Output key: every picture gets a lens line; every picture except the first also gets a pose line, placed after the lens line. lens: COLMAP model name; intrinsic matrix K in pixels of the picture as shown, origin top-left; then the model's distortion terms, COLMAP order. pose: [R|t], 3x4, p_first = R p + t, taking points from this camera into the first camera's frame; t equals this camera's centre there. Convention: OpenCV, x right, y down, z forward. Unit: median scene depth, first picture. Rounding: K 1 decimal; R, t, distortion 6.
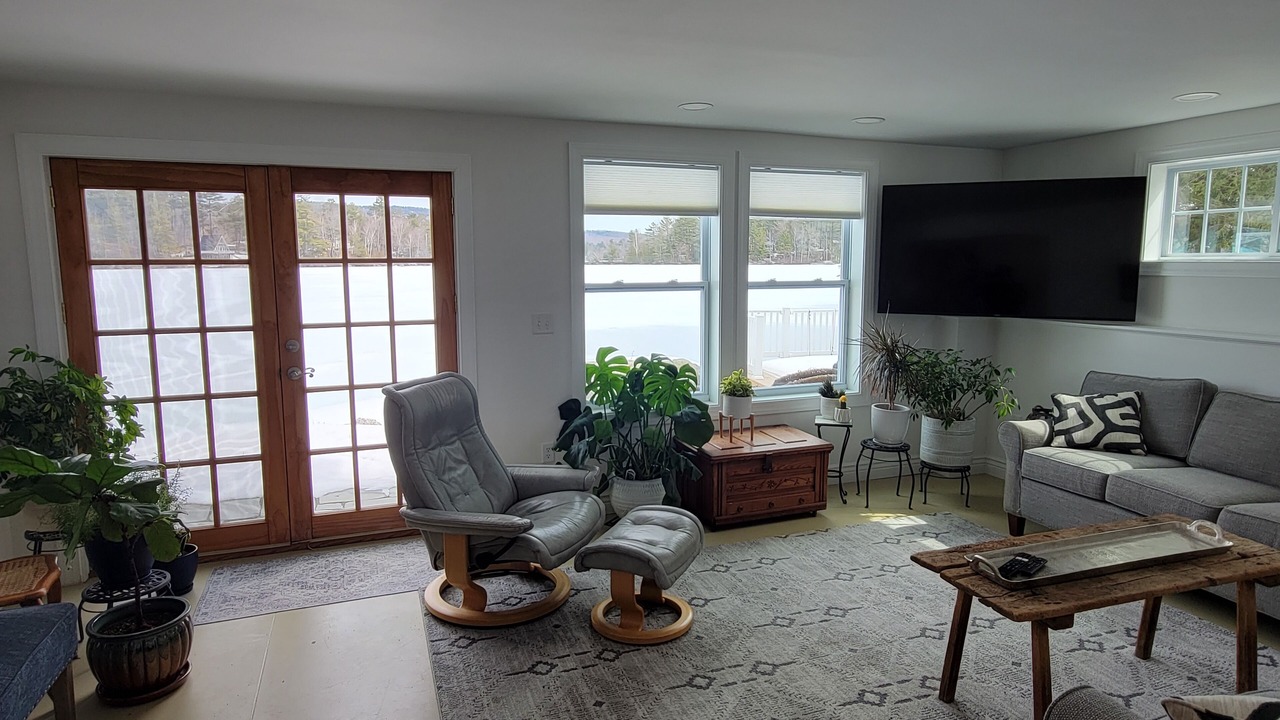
lens RADIAL K [[742.0, 0, 640.0], [0, 742.0, 360.0], [0, 0, 1]] dist [0.002658, -0.015680]
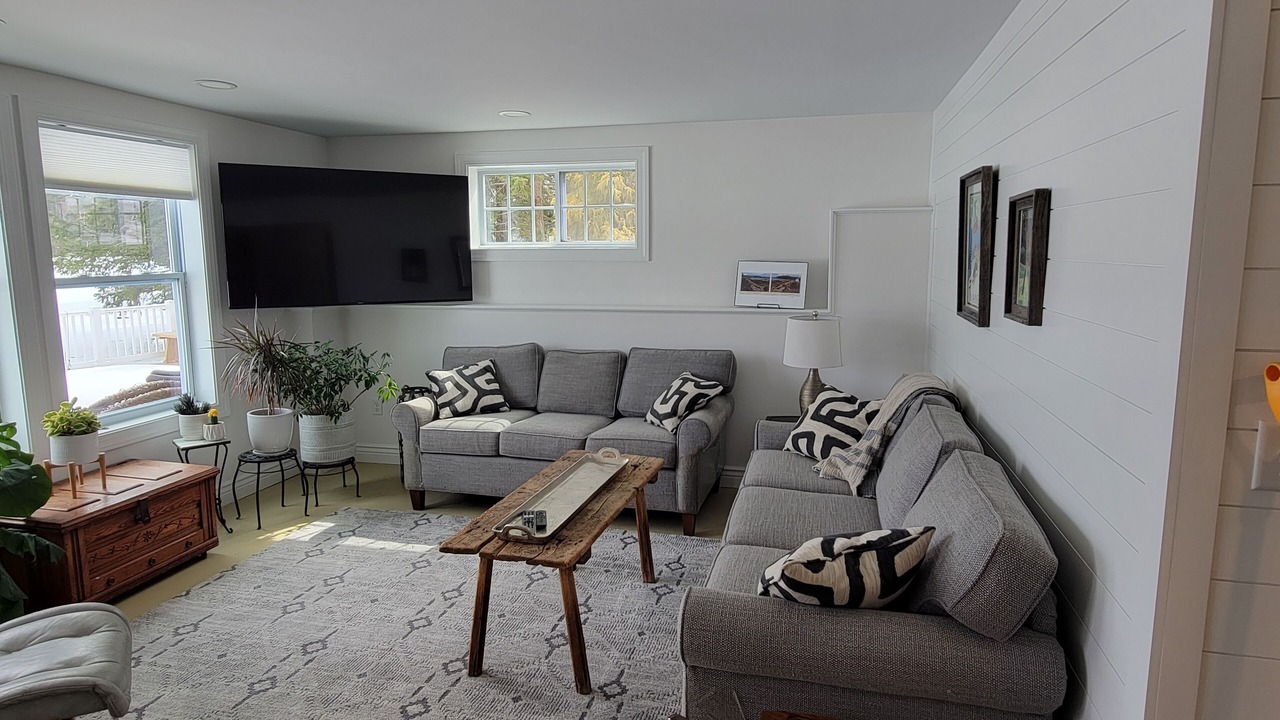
lens RADIAL K [[742.0, 0, 640.0], [0, 742.0, 360.0], [0, 0, 1]] dist [0.002658, -0.015680]
pose [[0.554260, -0.123678, 0.823103, -0.163028], [0.113727, 0.990877, 0.072306, -0.014348], [-0.824537, 0.053532, 0.563270, 0.132758]]
